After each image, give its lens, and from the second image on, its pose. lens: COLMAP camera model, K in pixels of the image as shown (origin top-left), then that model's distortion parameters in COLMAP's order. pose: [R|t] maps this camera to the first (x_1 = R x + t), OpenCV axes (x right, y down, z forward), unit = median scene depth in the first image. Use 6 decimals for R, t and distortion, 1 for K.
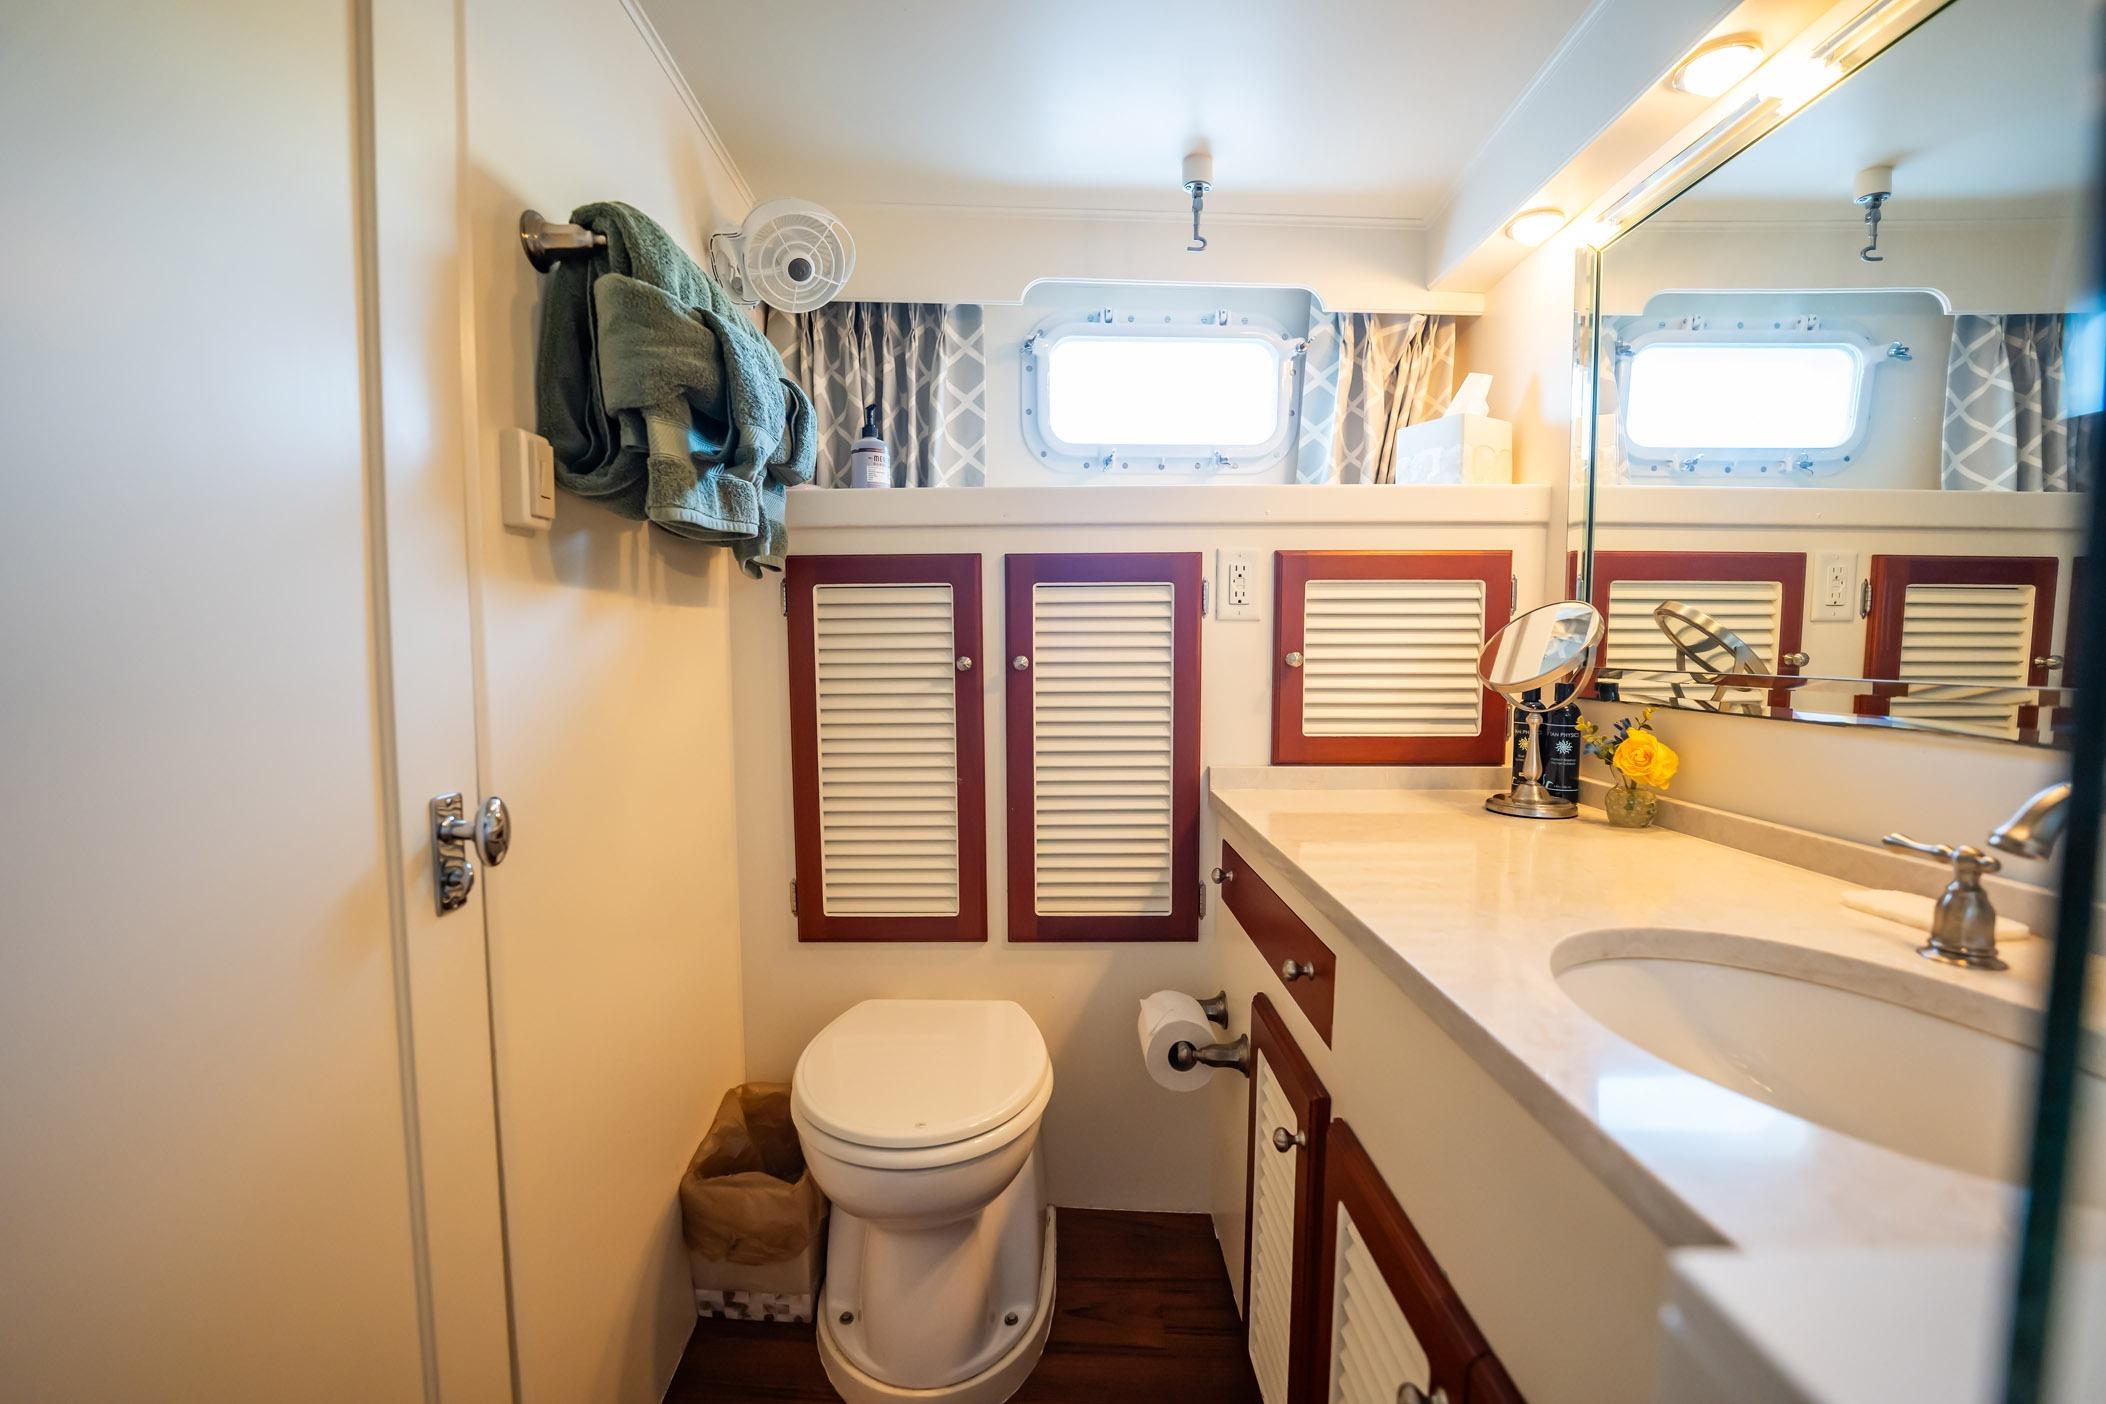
lens RADIAL K [[863.4, 0, 1046.4], [0, 863.4, 704.6], [0, 0, 1]] dist [0.000648, -0.000050]
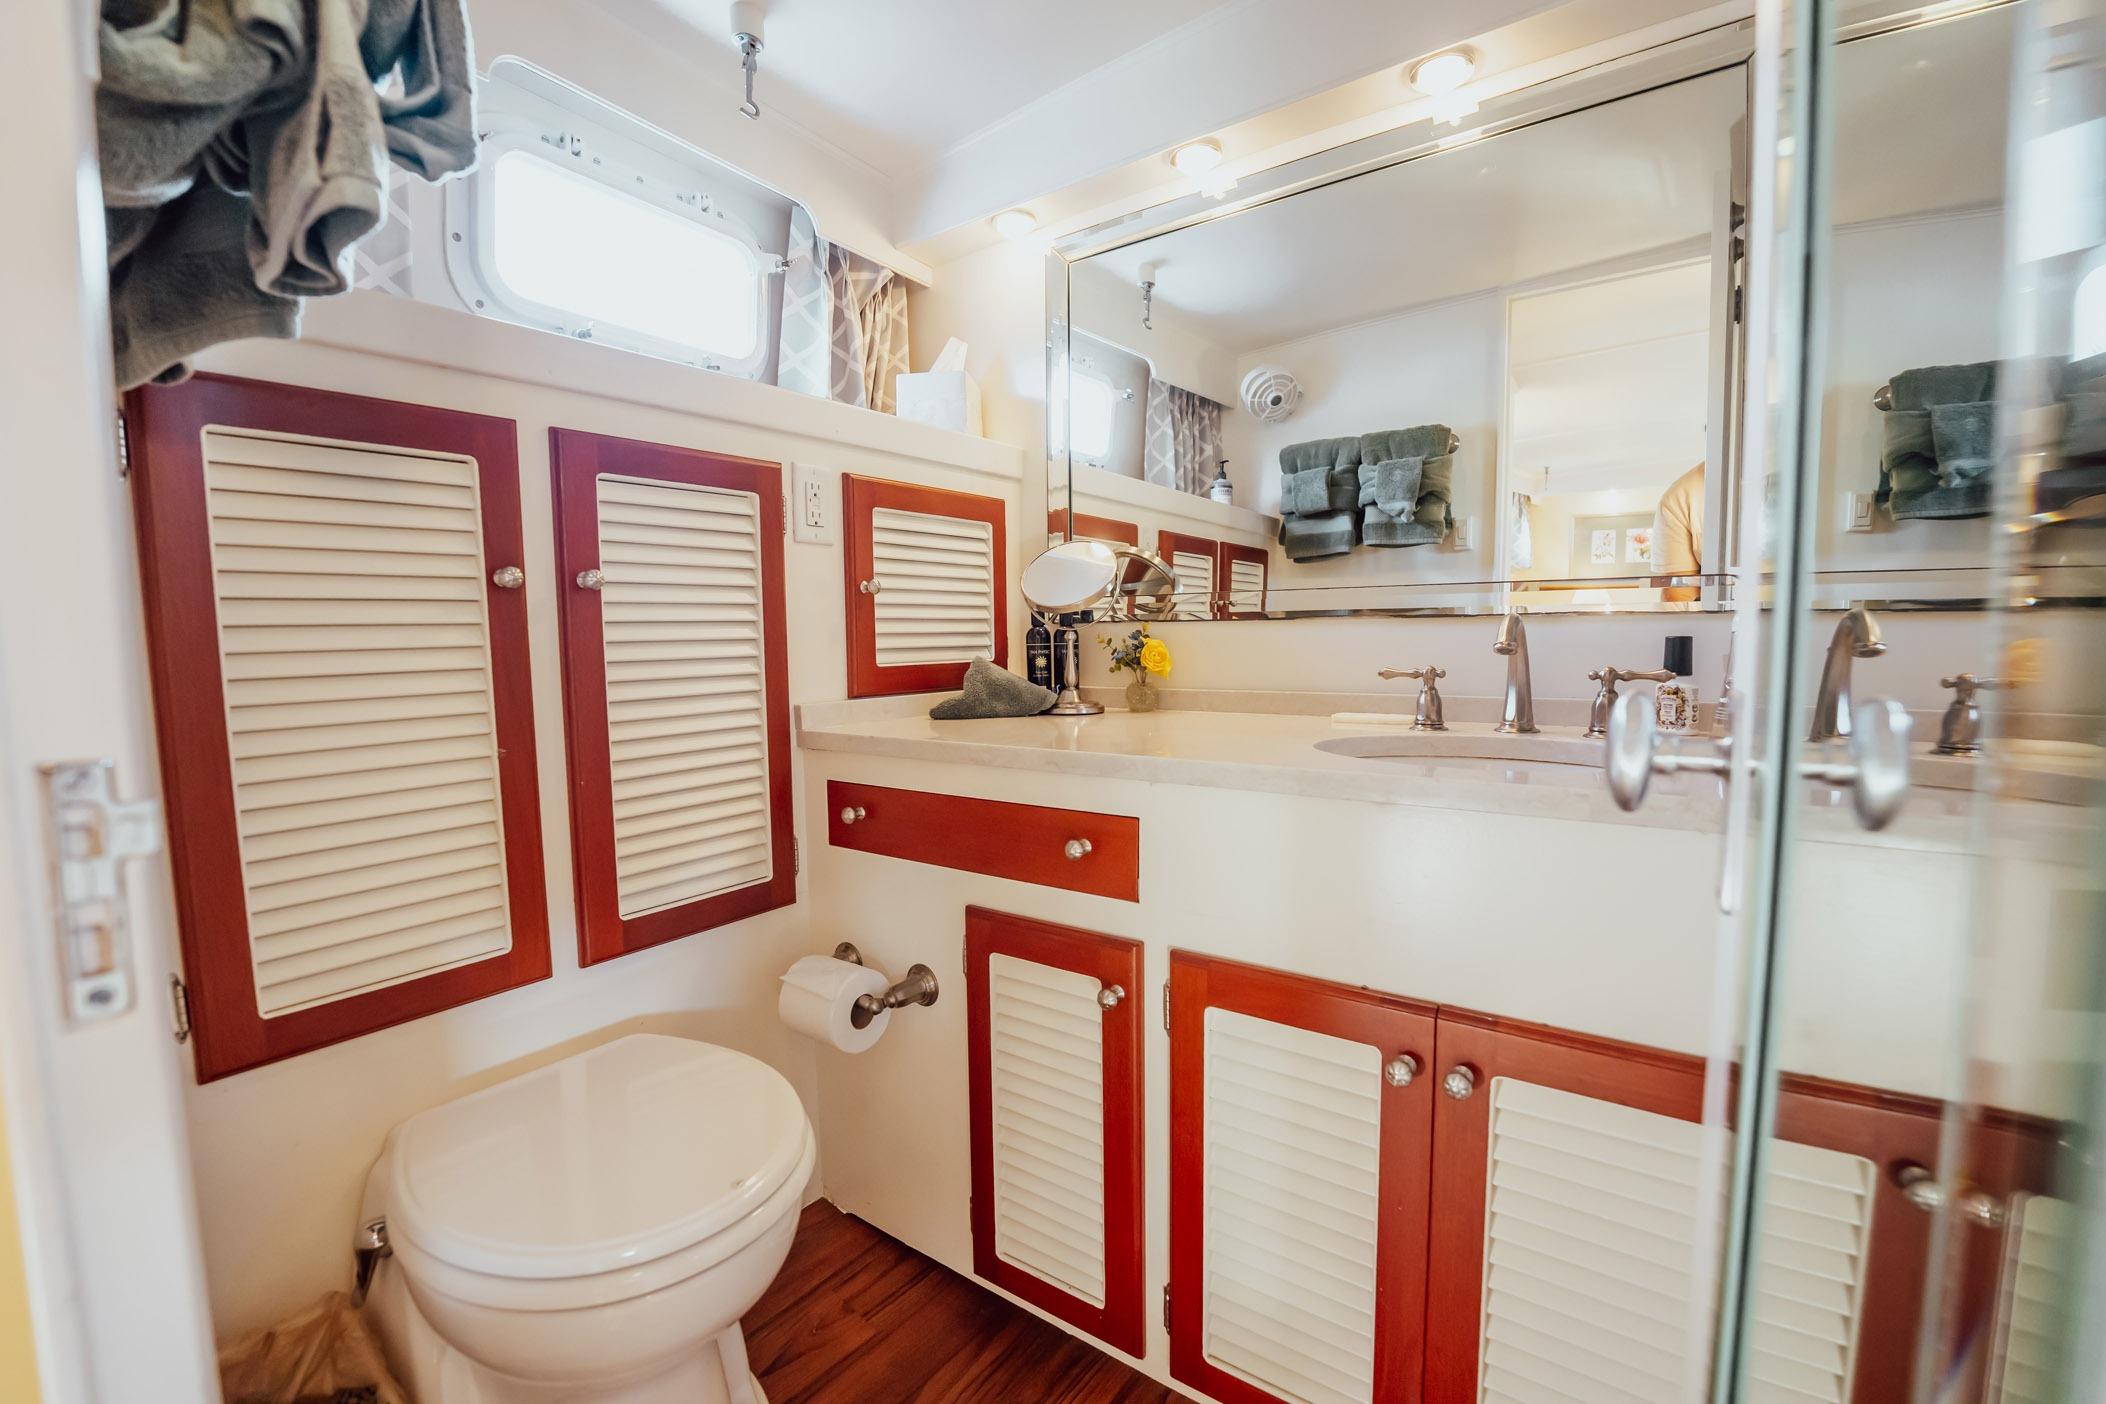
lens RADIAL K [[904.3, 0, 1052.8], [0, 904.3, 704.0], [0, 0, 1]] dist [-0.000788, -0.000632]
pose [[0.597159, -0.072470, 0.798843, -0.409873], [0.073239, 0.996676, 0.035669, 0.056898], [-0.798772, 0.037206, 0.600482, 0.225423]]
